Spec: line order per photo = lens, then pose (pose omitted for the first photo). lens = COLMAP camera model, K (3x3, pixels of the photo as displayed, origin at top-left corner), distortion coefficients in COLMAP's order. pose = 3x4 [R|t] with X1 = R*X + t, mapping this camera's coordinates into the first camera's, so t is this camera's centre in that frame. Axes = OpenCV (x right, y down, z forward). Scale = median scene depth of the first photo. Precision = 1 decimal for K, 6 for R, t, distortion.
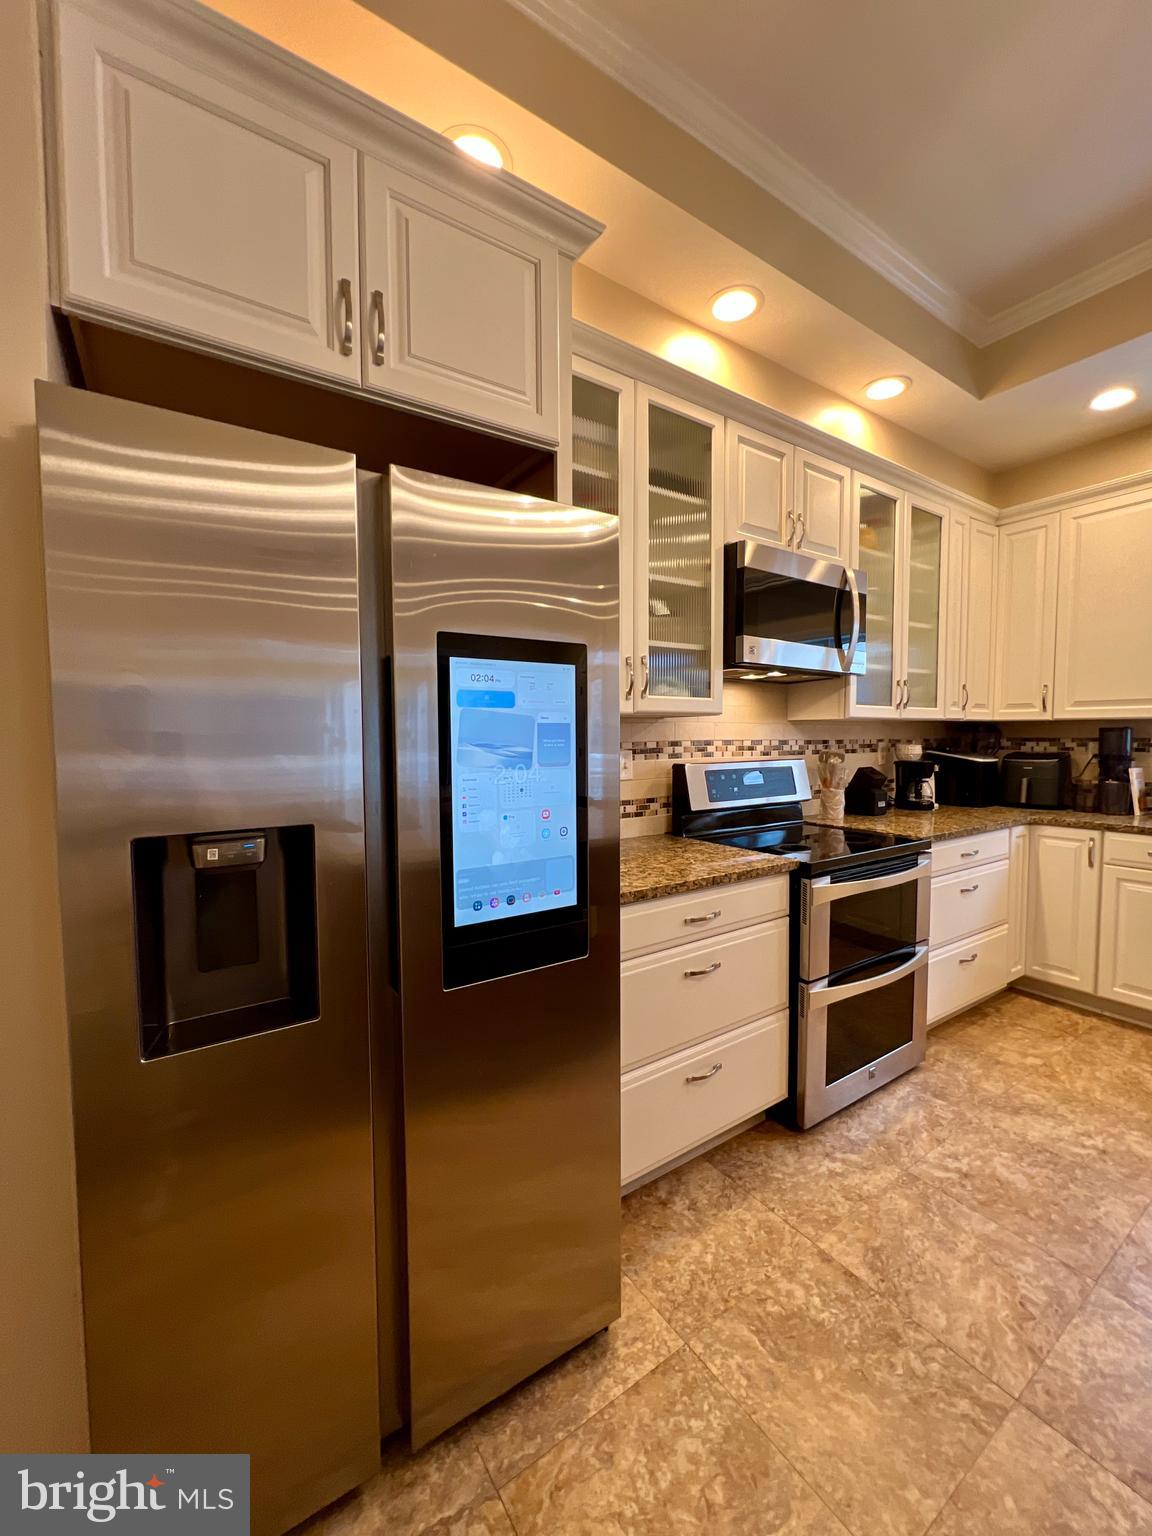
lens RADIAL K [[614.3, 0, 578.1], [0, 614.3, 767.6], [0, 0, 1]] dist [-0.002451, 0.000056]
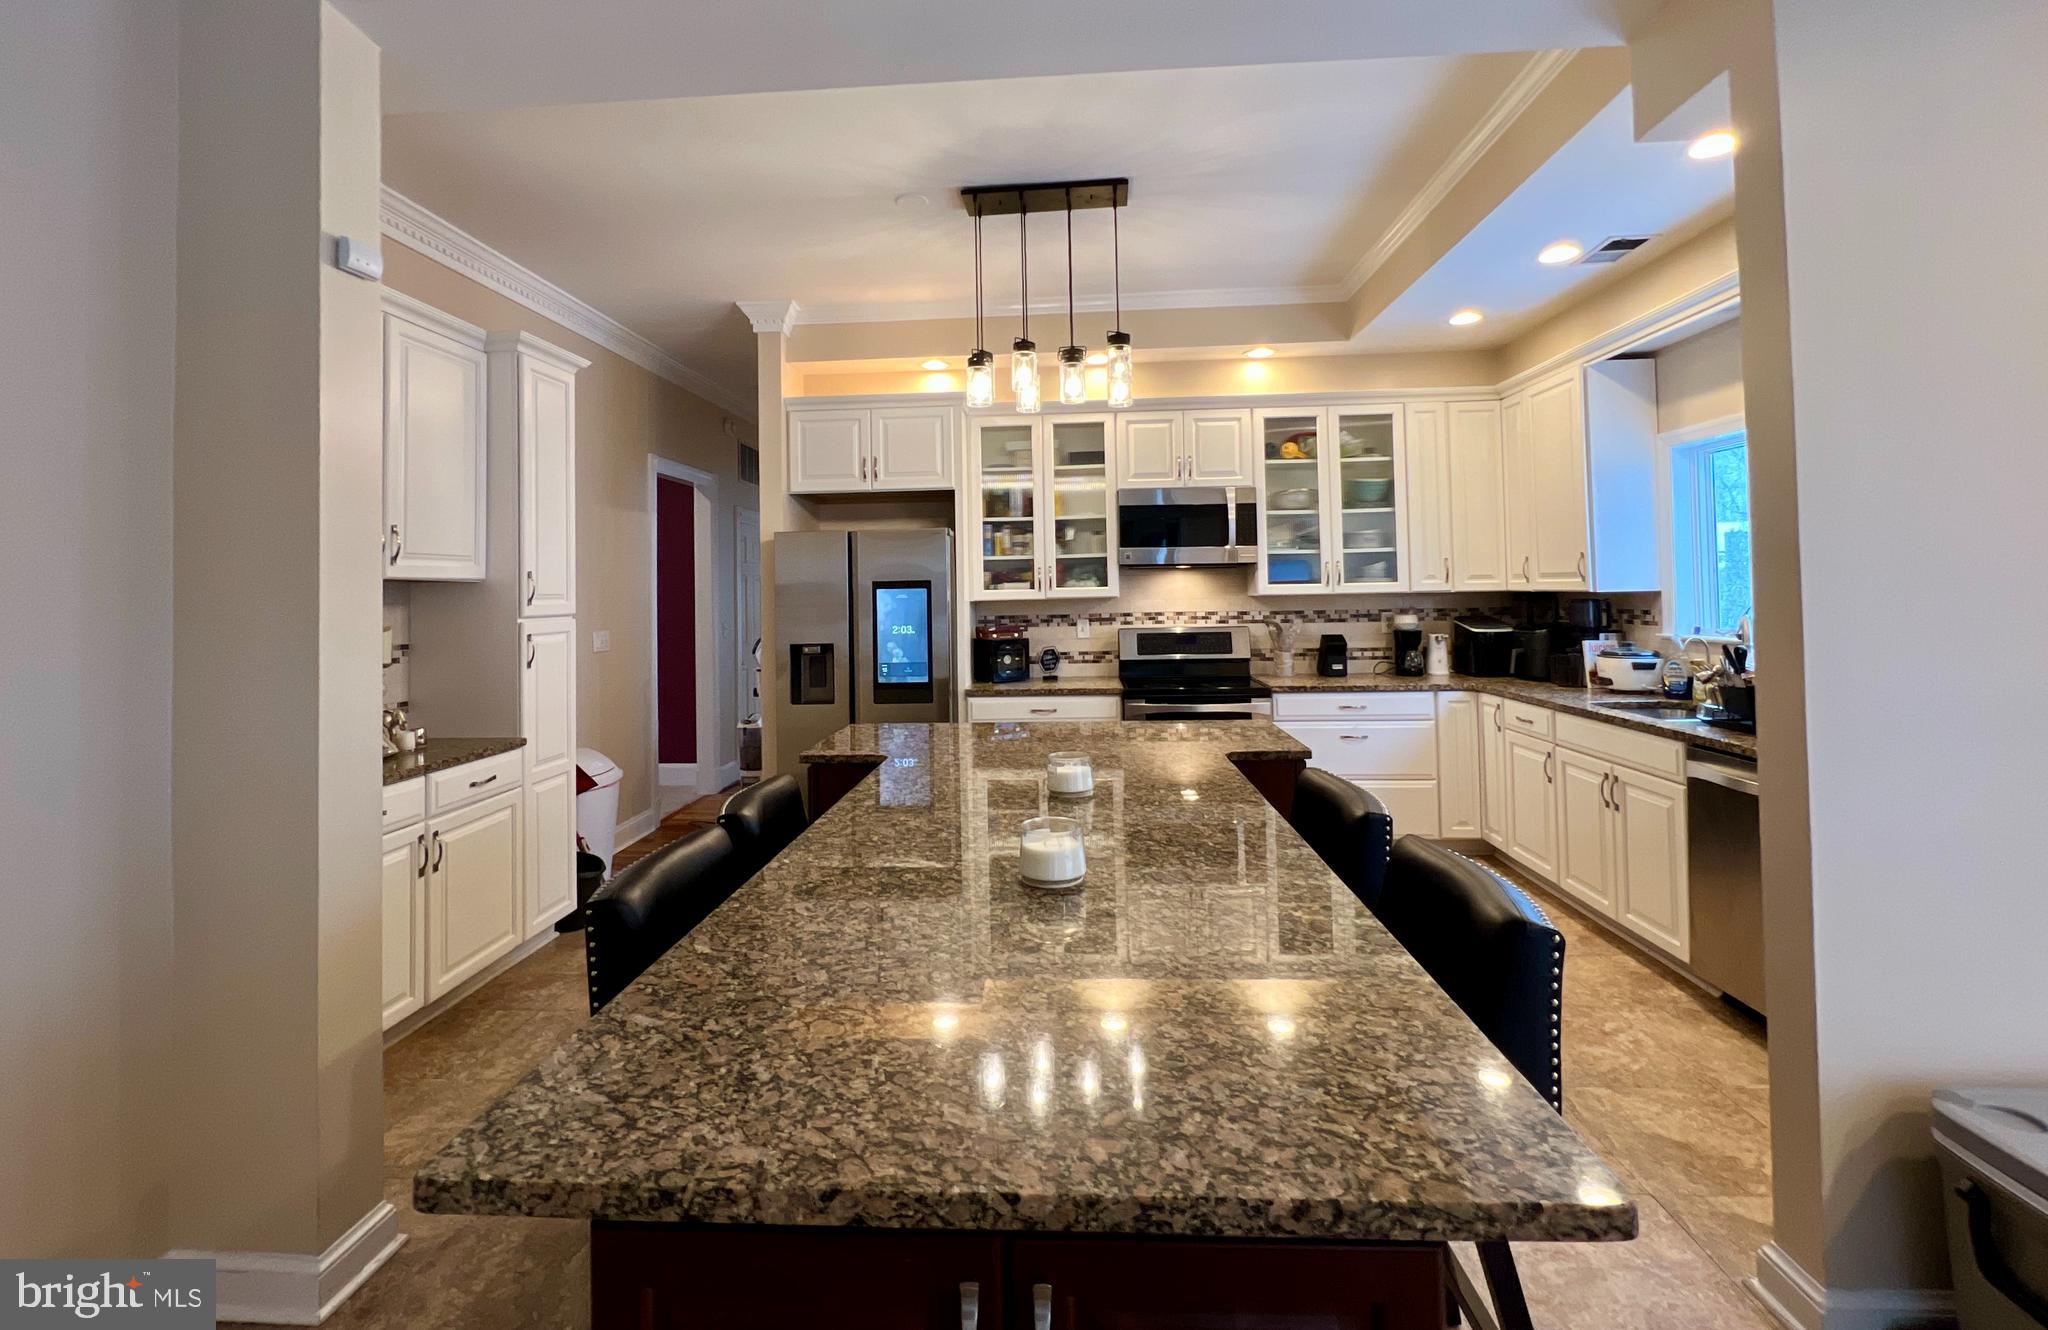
lens RADIAL K [[899.3, 0, 1020.3], [0, 899.3, 562.7], [0, 0, 1]] dist [-0.000747, -0.000248]
pose [[0.792997, -0.029706, -0.608500, 1.299411], [-0.017581, 0.997279, -0.071597, -0.004797], [0.608971, 0.067474, 0.790317, -0.875758]]
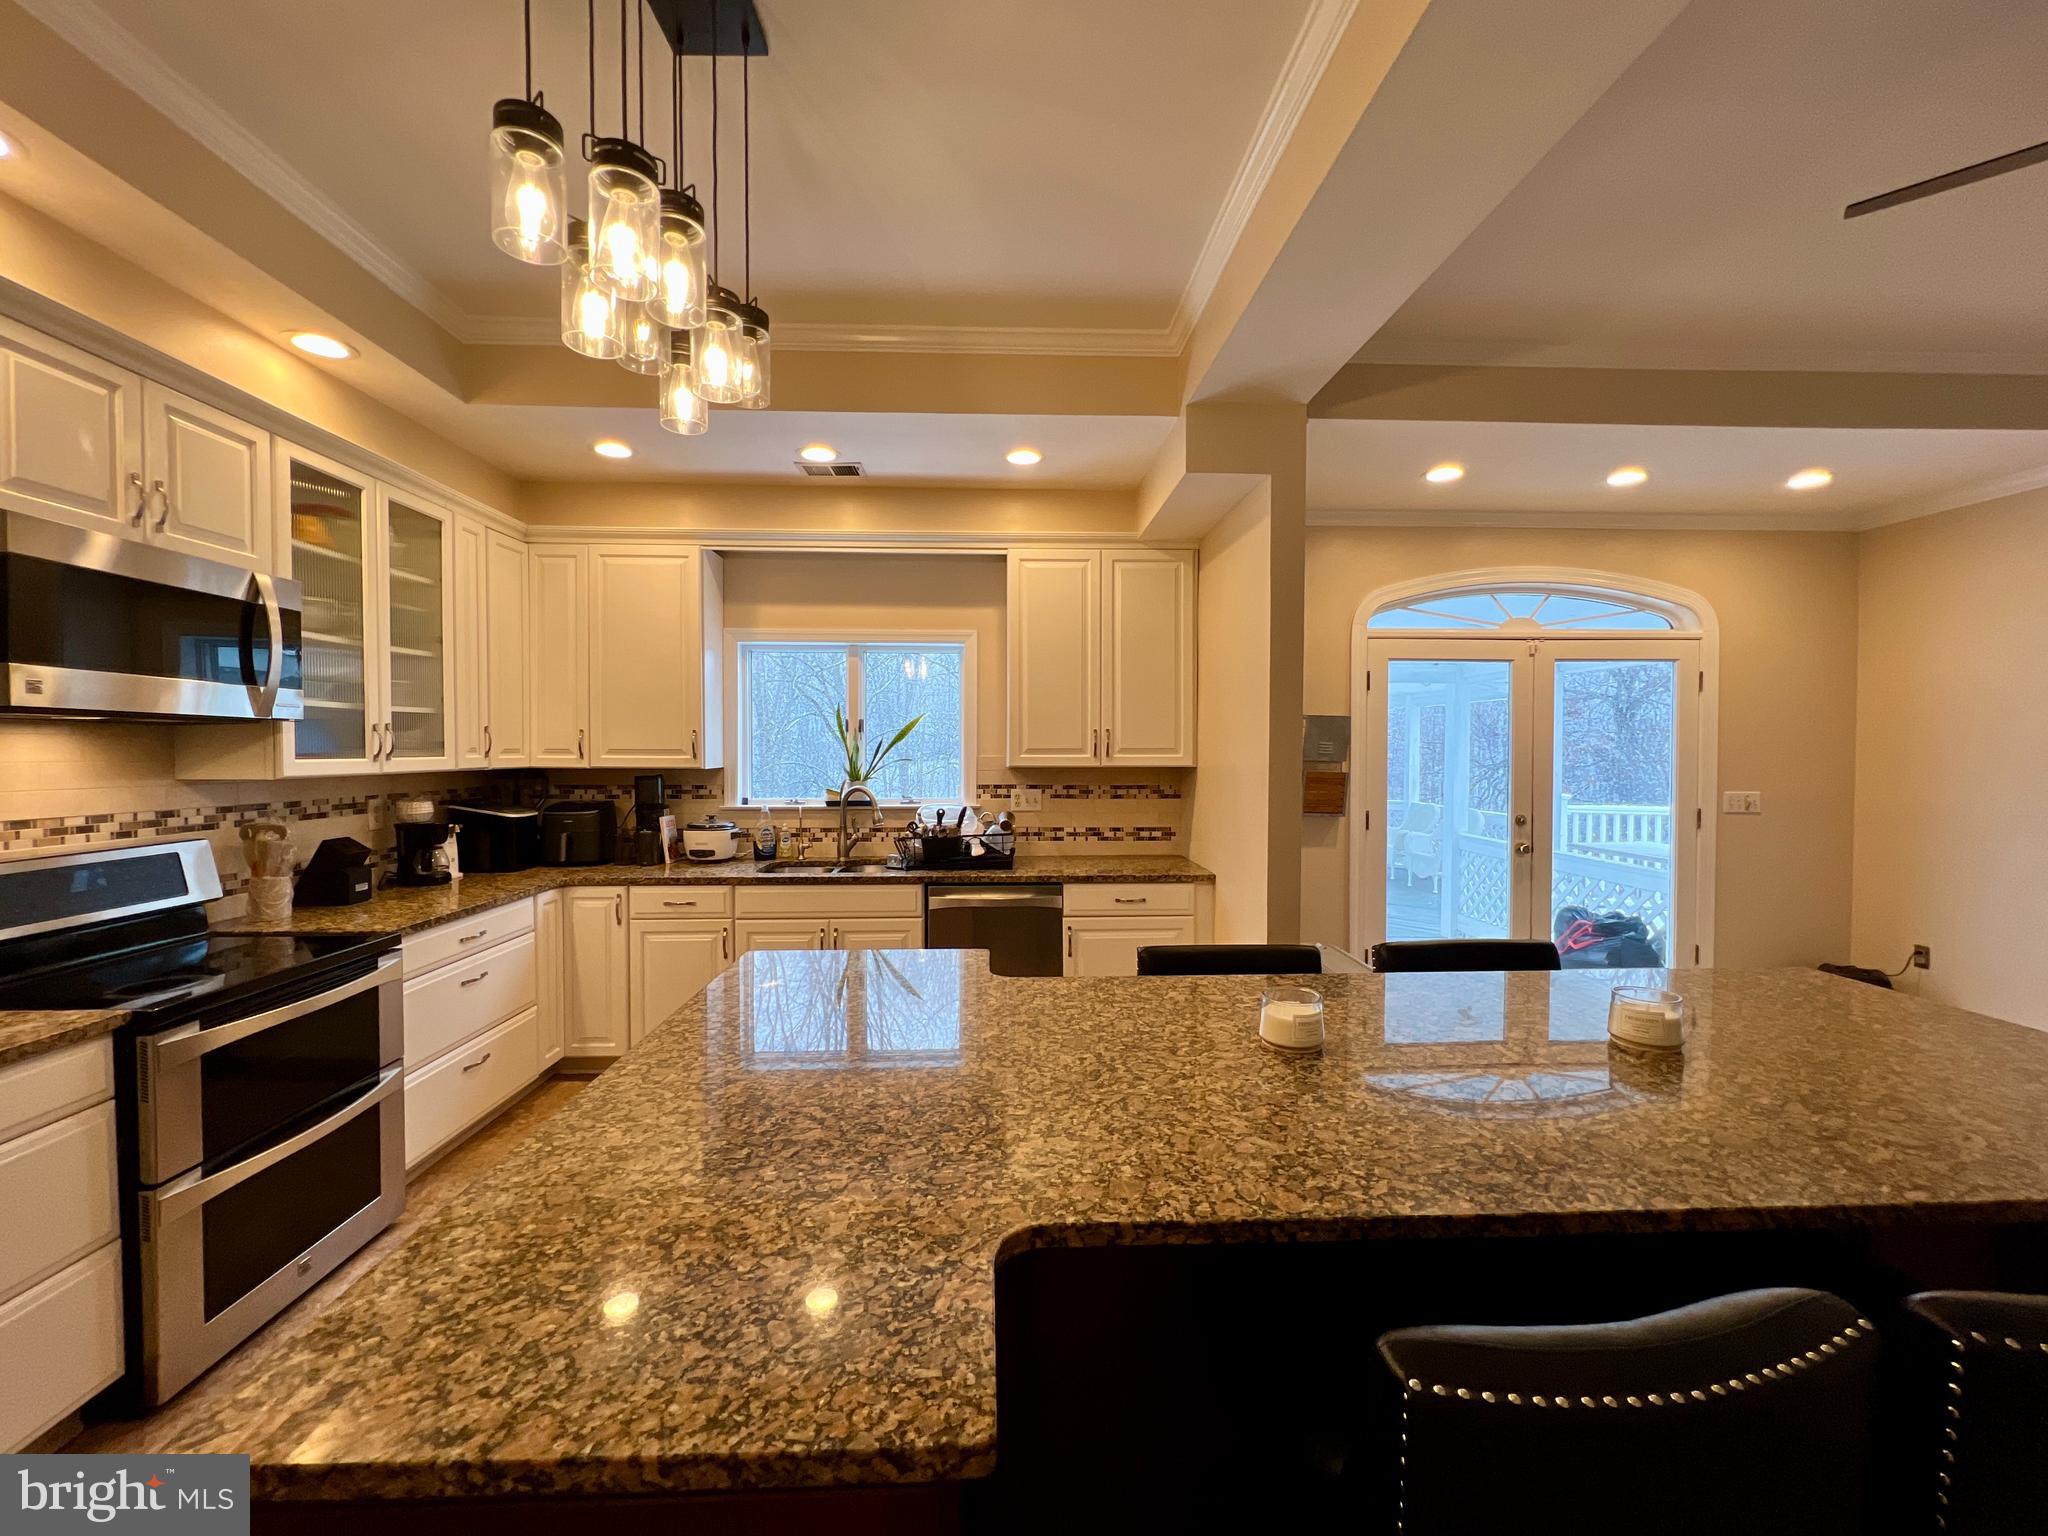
lens RADIAL K [[817.1, 0, 1022.2], [0, 817.1, 766.9], [0, 0, 1]] dist [-0.004486, 0.000739]
pose [[0.525460, -0.014649, 0.850692, 0.095827], [0.041002, 0.999126, -0.008120, -0.055319], [-0.849830, 0.039147, 0.525601, -0.249103]]
